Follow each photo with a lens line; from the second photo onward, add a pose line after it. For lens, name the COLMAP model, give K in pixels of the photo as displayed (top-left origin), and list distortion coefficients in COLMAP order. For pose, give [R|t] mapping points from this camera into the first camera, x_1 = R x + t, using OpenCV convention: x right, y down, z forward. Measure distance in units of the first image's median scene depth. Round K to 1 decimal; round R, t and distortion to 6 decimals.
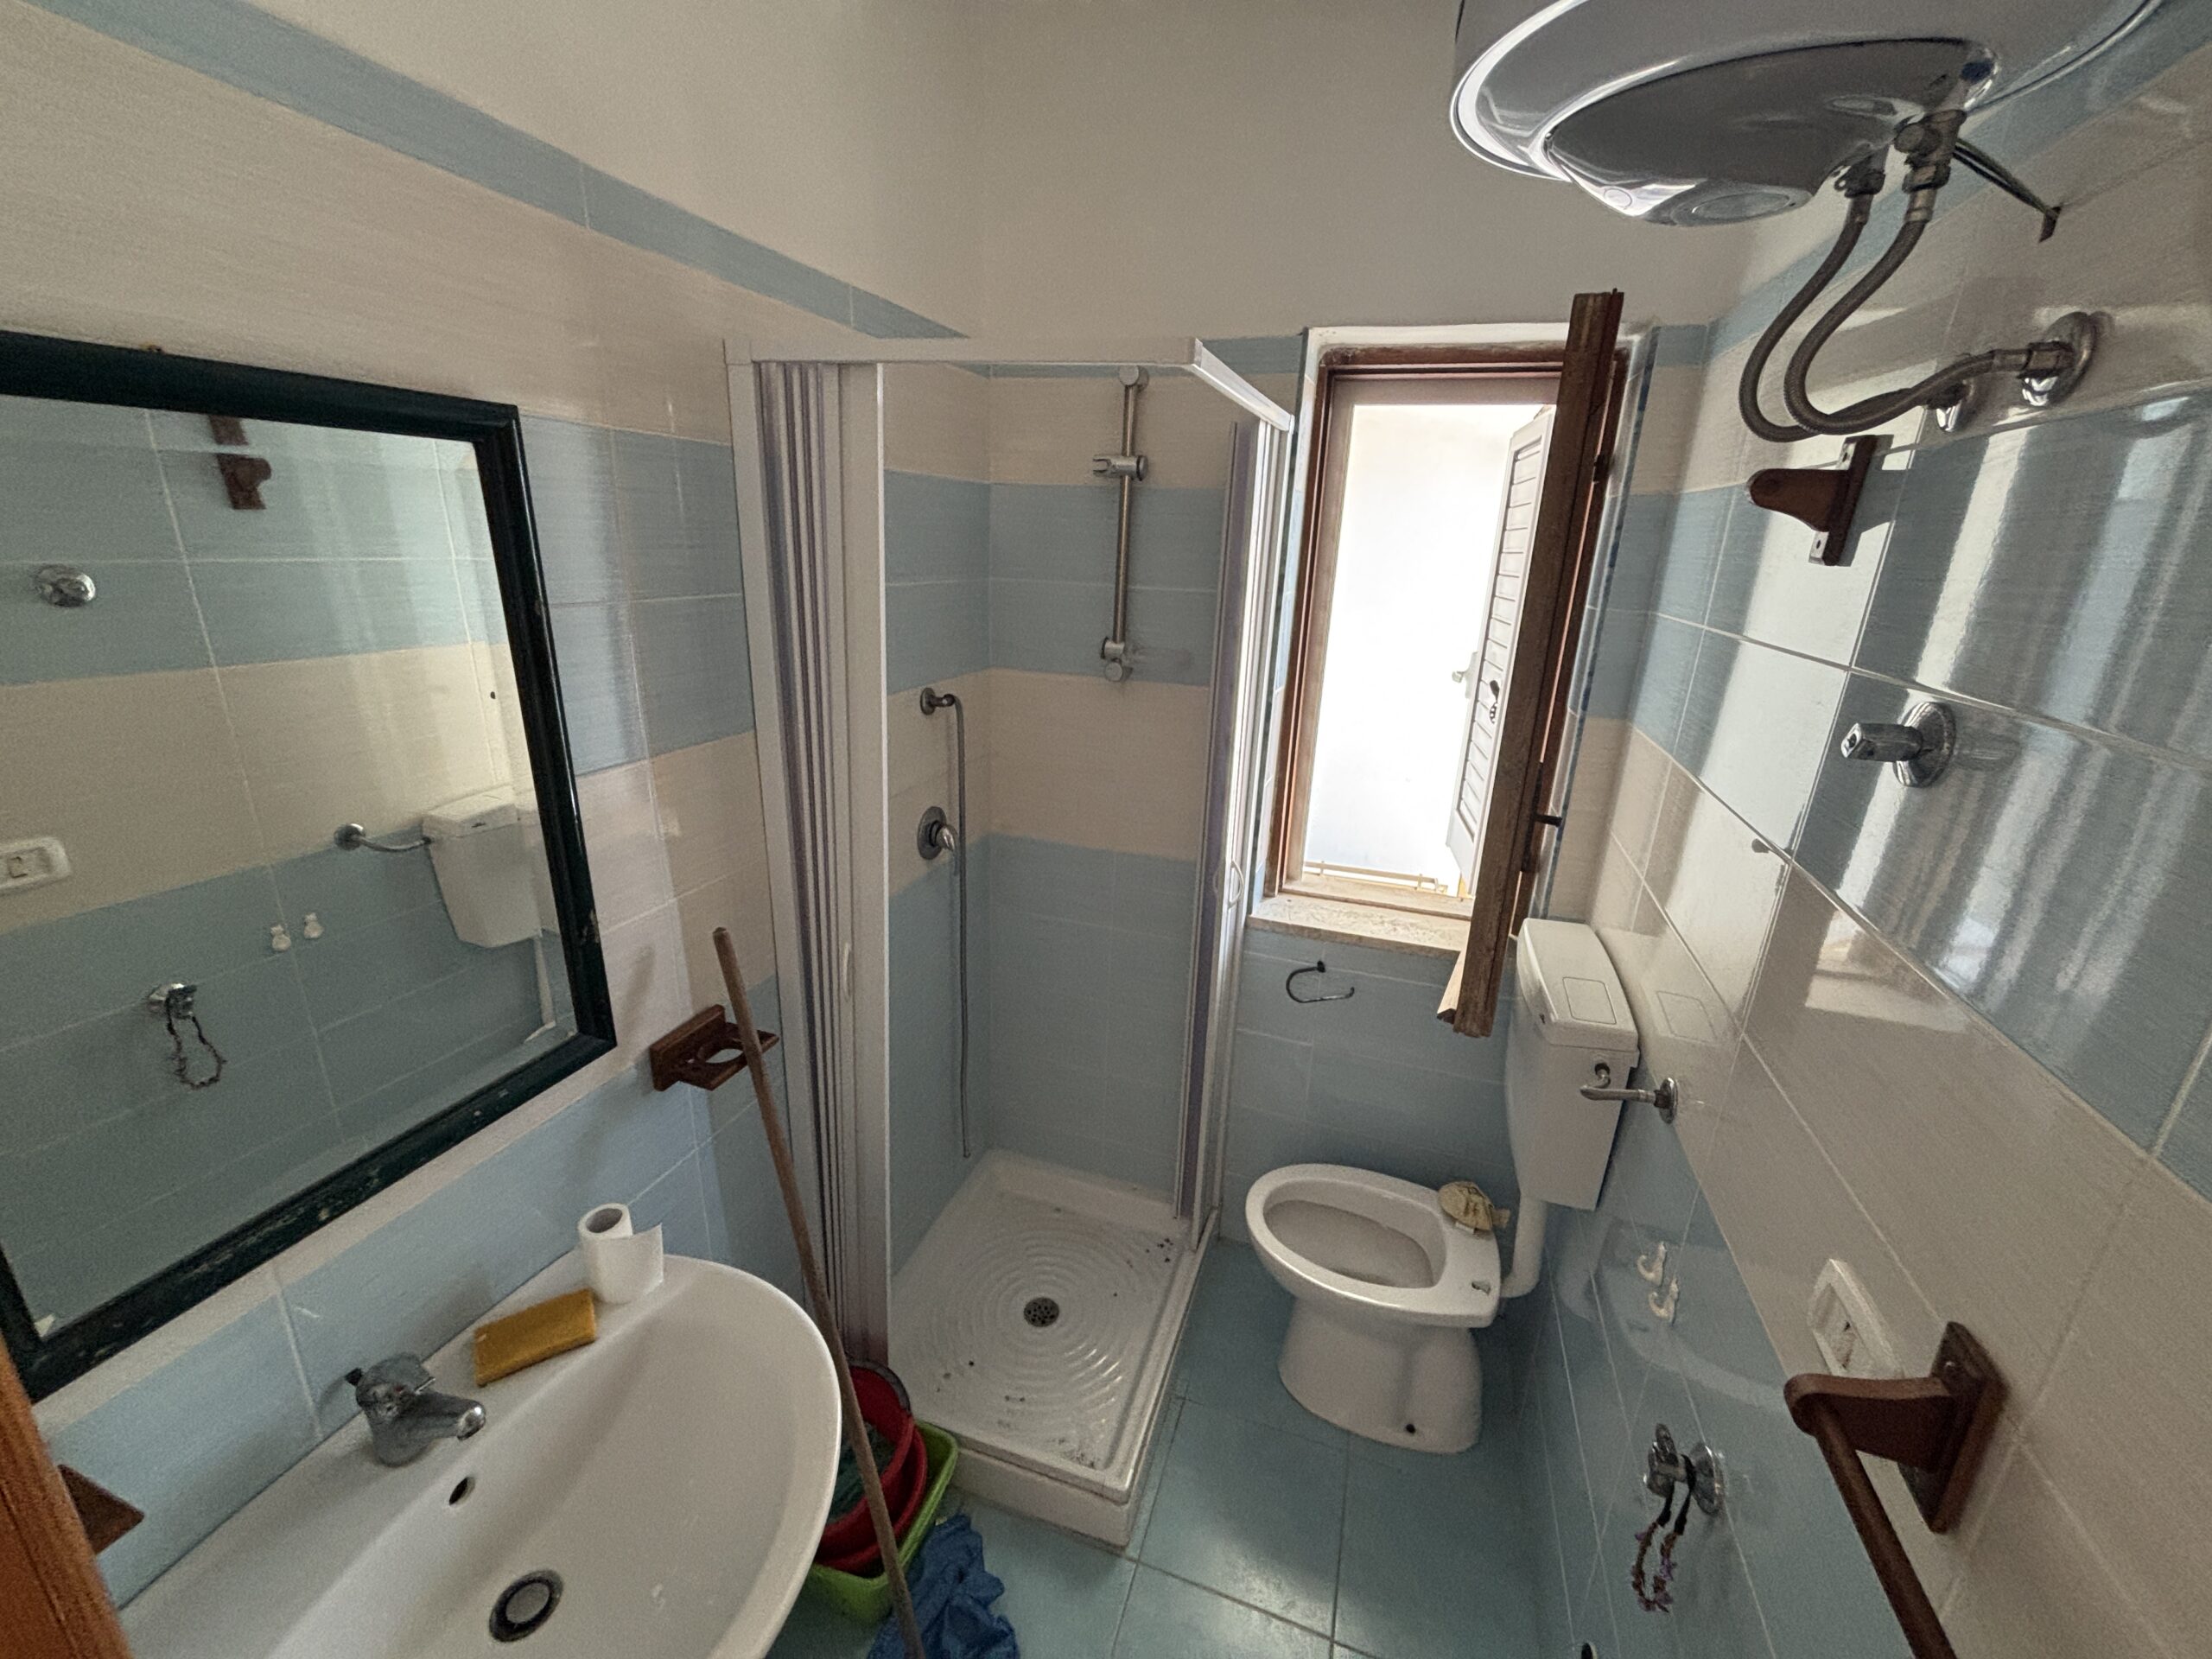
lens RADIAL K [[883.3, 0, 1106.8], [0, 883.3, 819.9], [0, 0, 1]] dist [-0.000898, 0.000147]
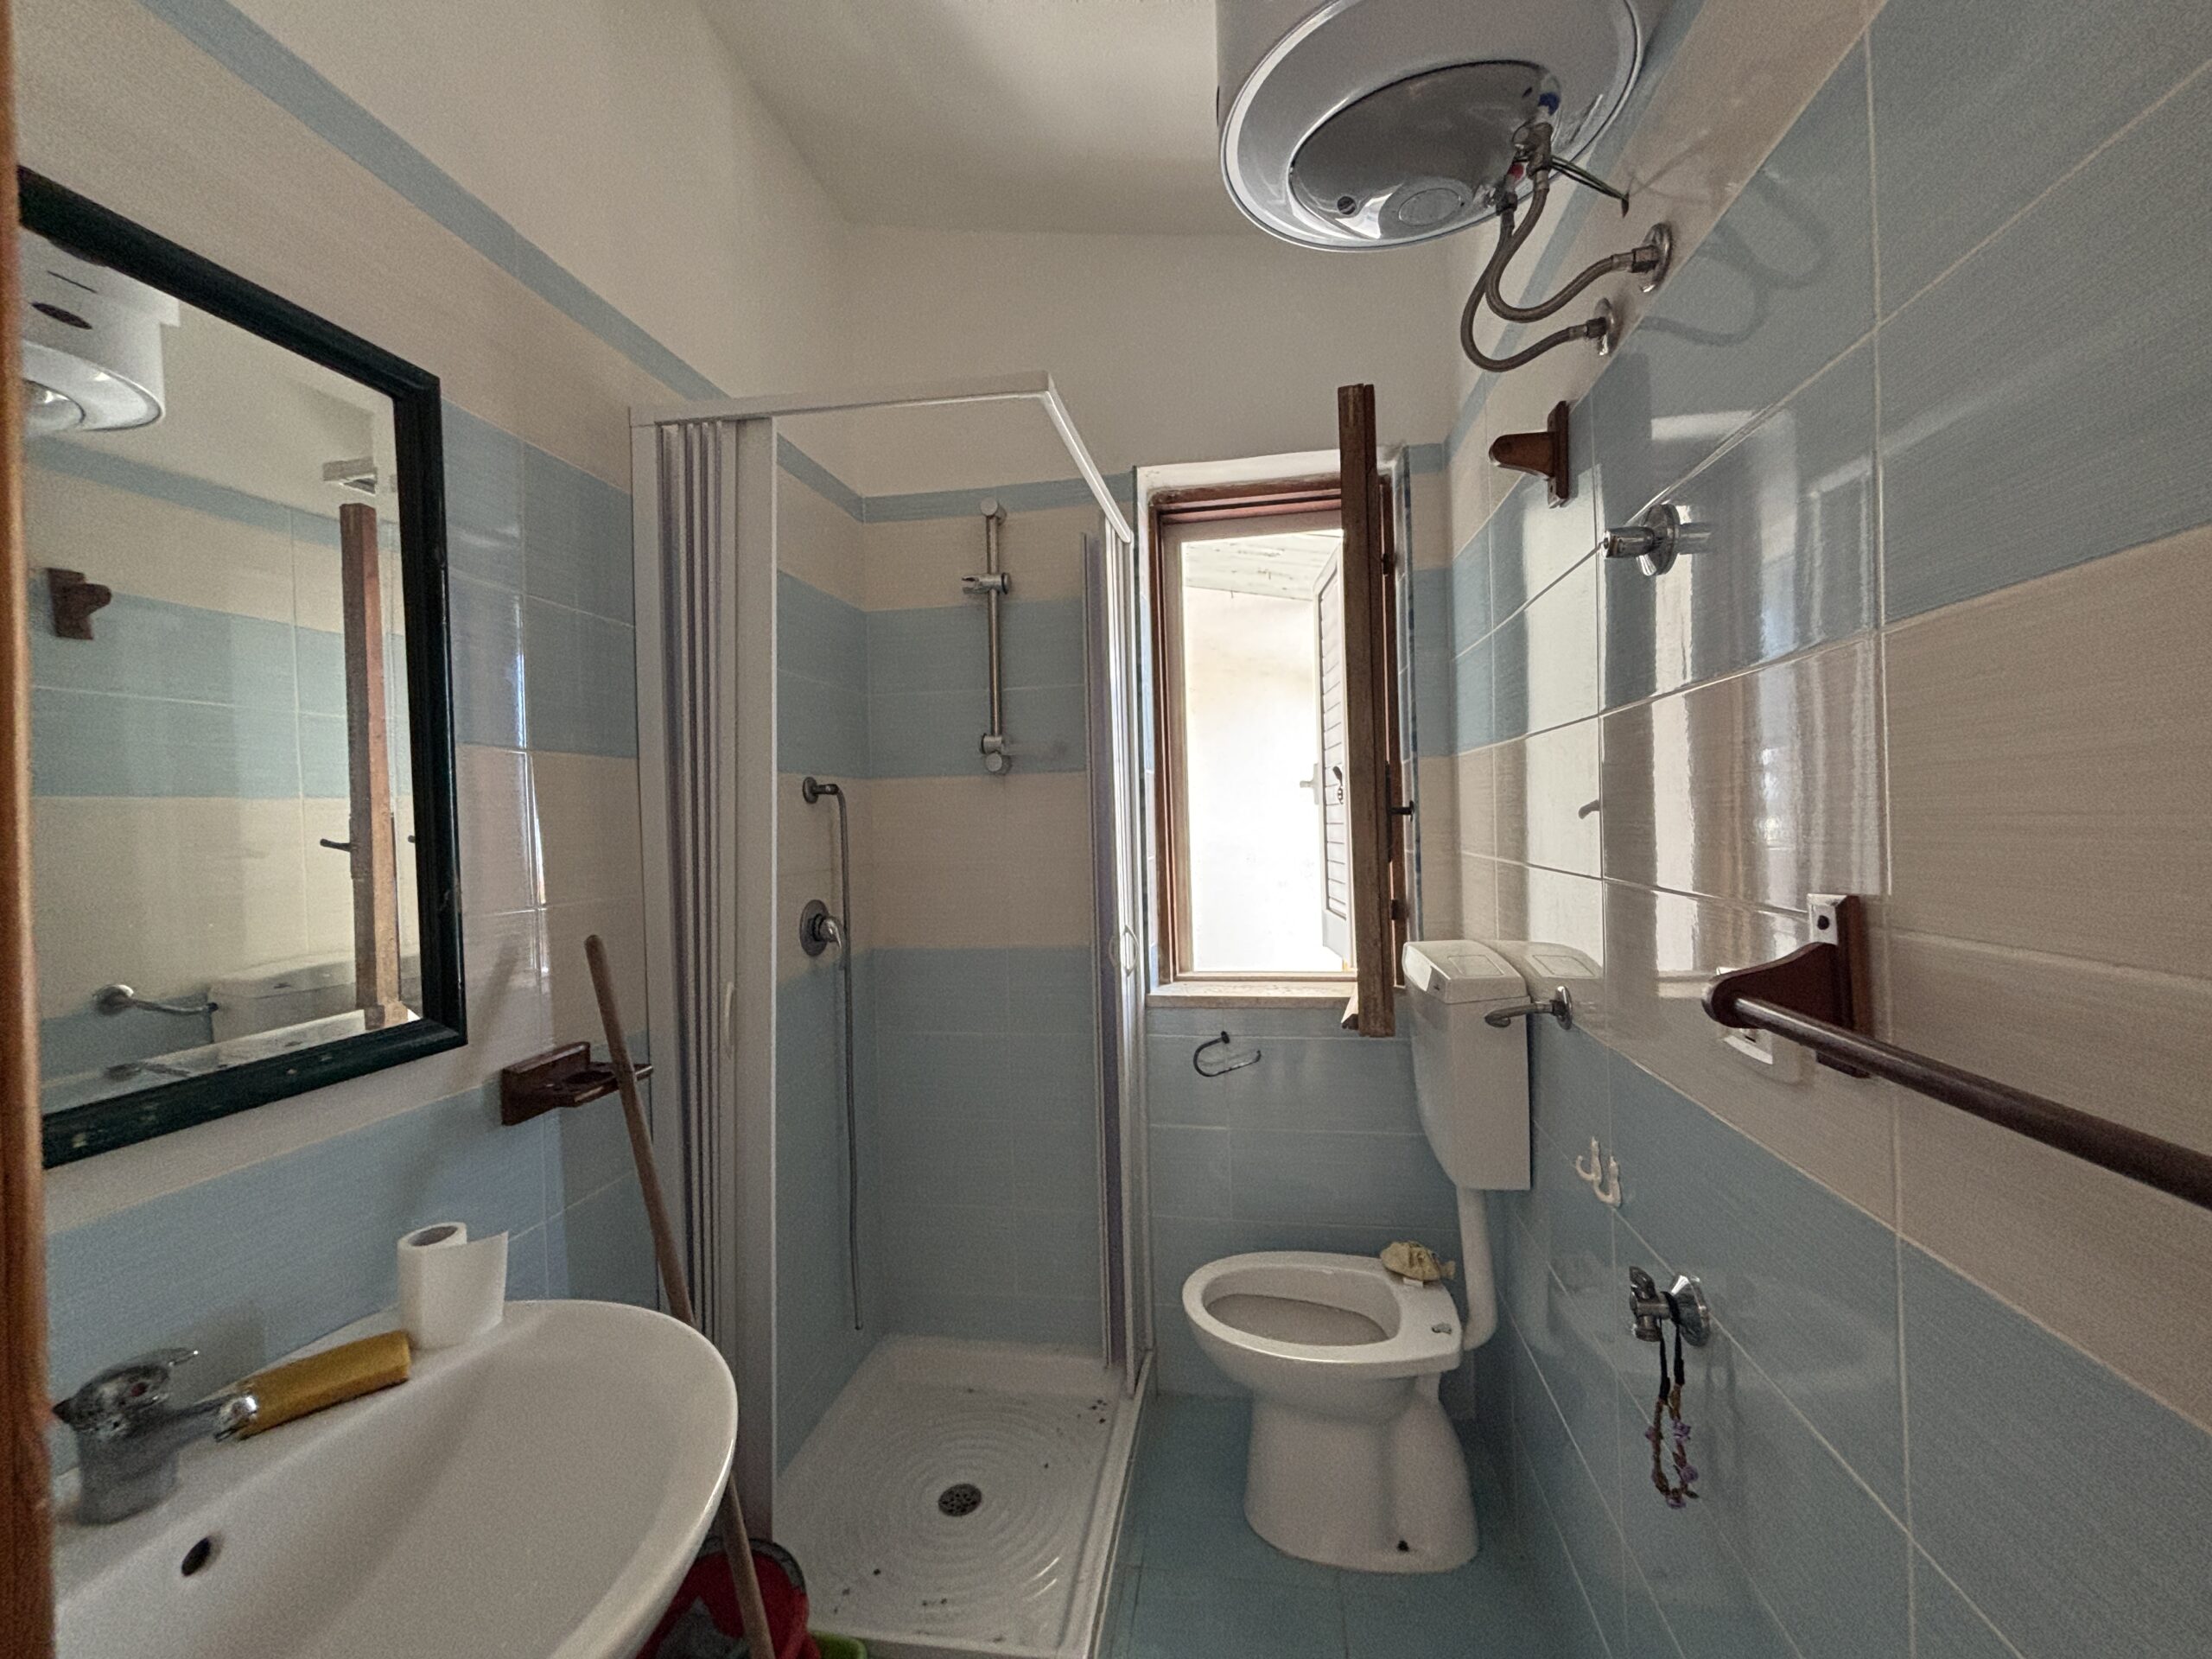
lens RADIAL K [[883.3, 0, 1106.8], [0, 883.3, 819.9], [0, 0, 1]] dist [-0.000898, 0.000147]
pose [[0.985788, -0.065077, 0.154880, -0.028893], [0.107888, 0.951922, -0.286712, 0.233391], [-0.128775, 0.299347, 0.945414, 0.010079]]
